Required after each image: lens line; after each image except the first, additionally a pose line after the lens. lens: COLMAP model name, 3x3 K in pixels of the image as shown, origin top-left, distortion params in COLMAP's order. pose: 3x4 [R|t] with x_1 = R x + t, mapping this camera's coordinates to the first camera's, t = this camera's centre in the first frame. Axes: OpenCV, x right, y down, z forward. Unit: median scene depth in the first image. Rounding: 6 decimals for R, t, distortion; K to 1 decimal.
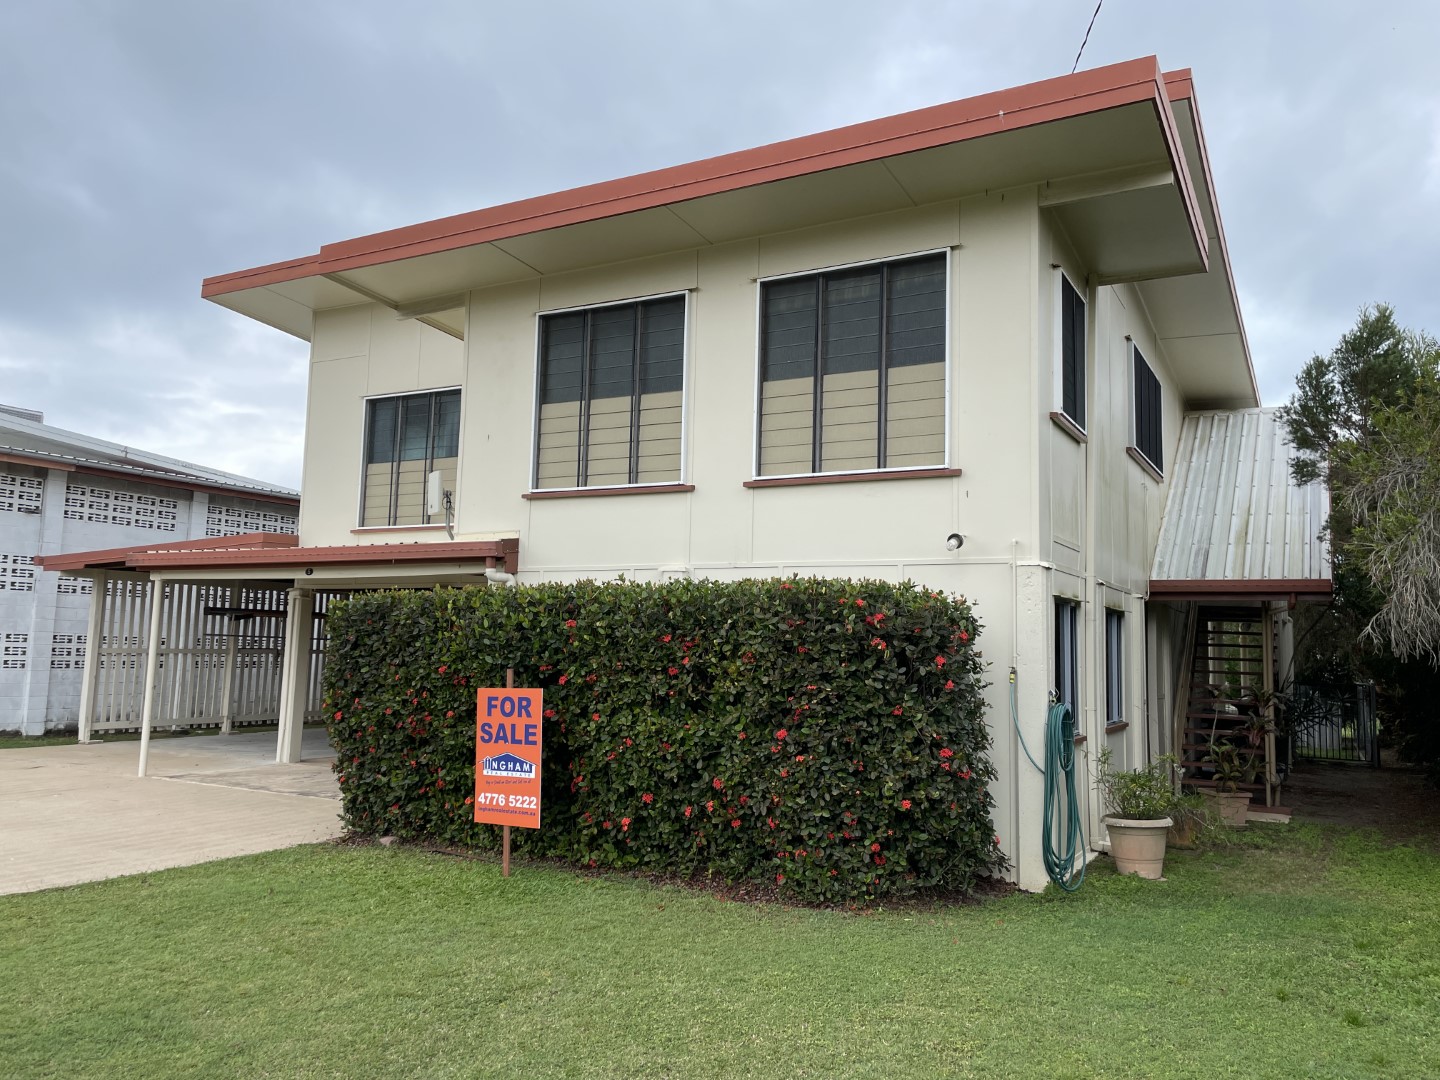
lens RADIAL K [[1119.5, 0, 713.5], [0, 1119.5, 531.0], [0, 0, 1]] dist [0.052775, -0.044273]
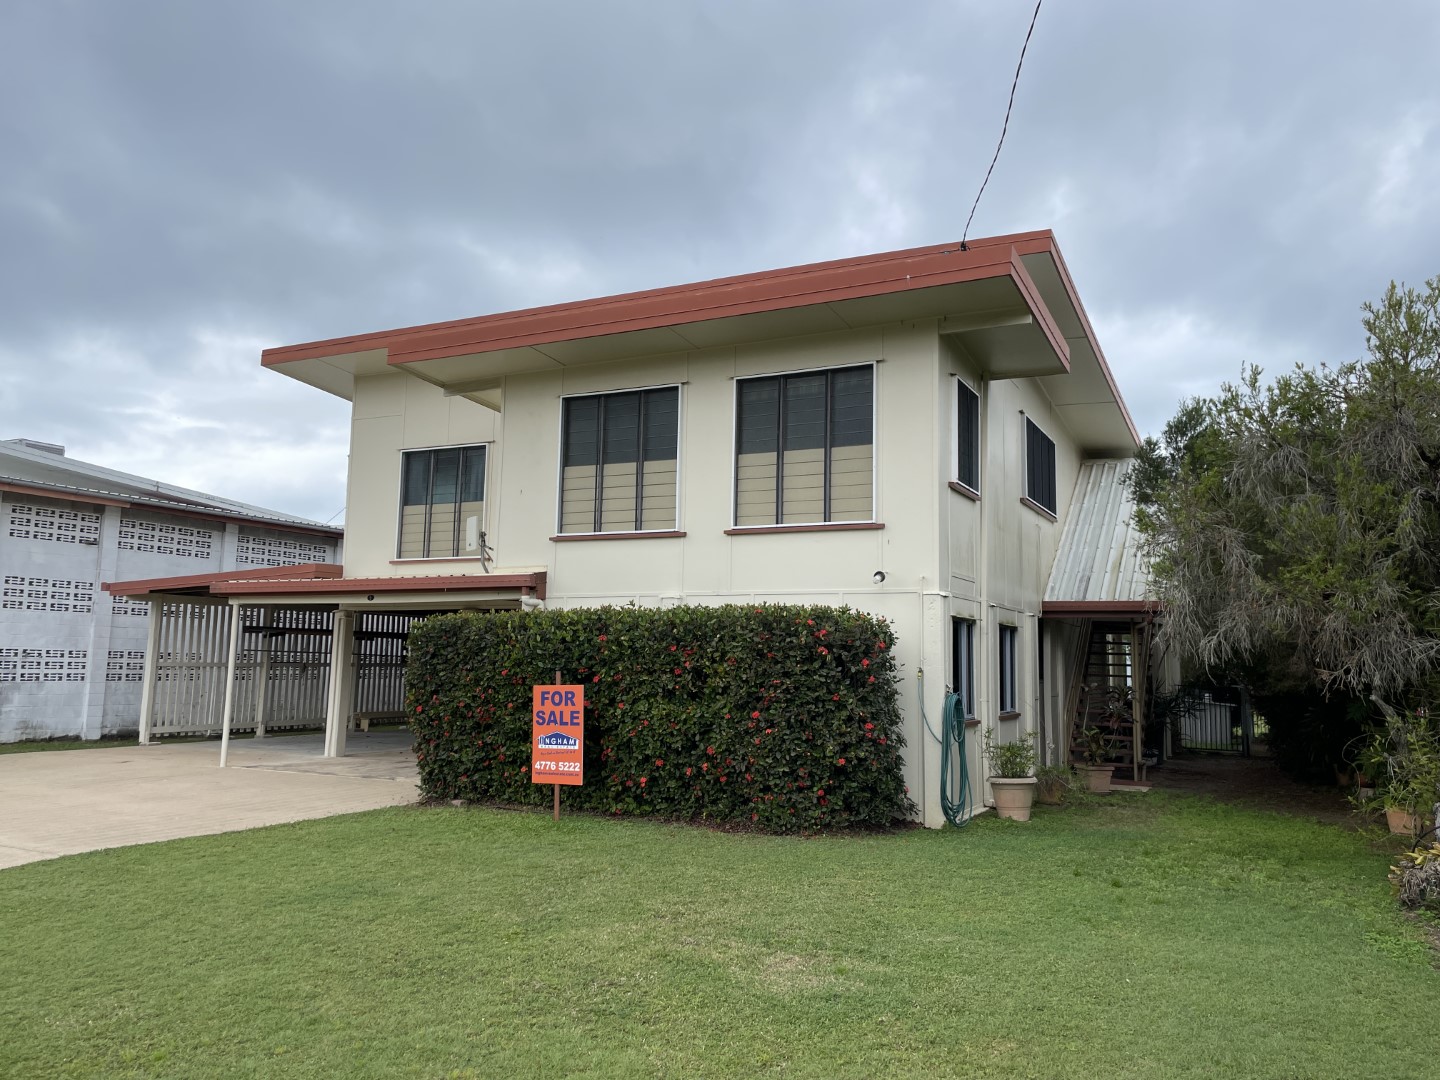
lens RADIAL K [[1119.5, 0, 726.2], [0, 1119.5, 534.9], [0, 0, 1]] dist [0.052775, -0.044273]
pose [[0.998866, -0.000623, 0.047608, -0.036086], [0.001087, 0.999952, -0.009728, -0.027472], [-0.047599, 0.009768, 0.998819, -0.345485]]
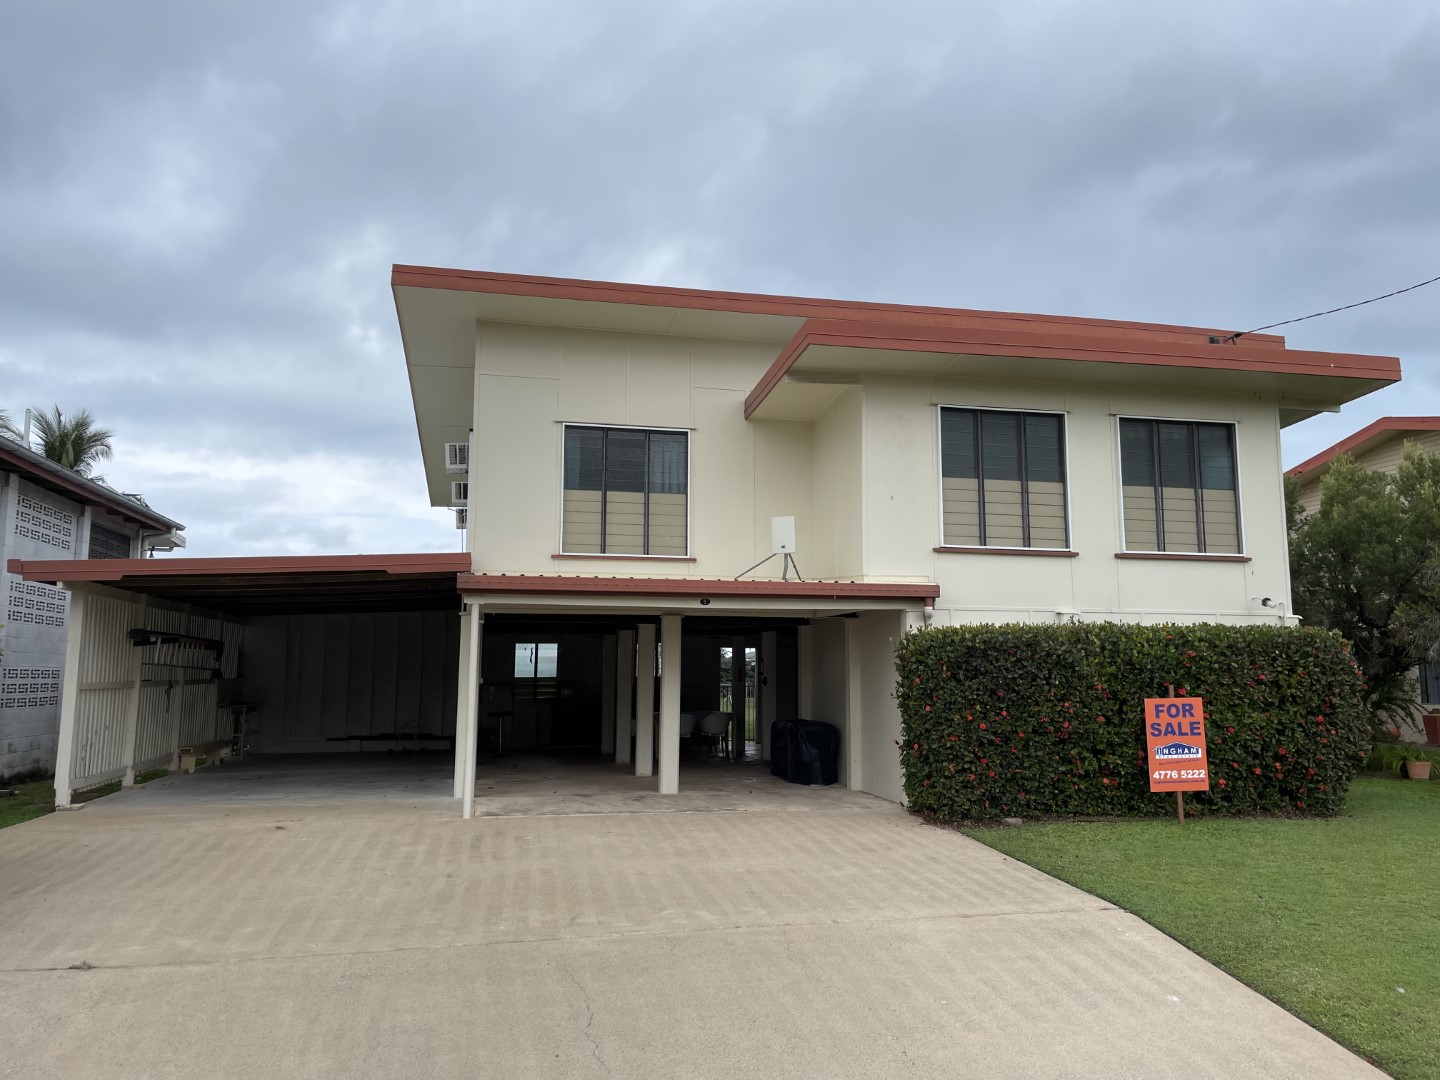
lens RADIAL K [[1119.5, 0, 731.8], [0, 1119.5, 550.2], [0, 0, 1]] dist [0.052775, -0.044273]
pose [[0.739796, 0.054396, 0.670629, -1.415281], [-0.056867, 0.998215, -0.018235, 0.007107], [-0.670424, -0.024647, 0.741569, 0.269142]]
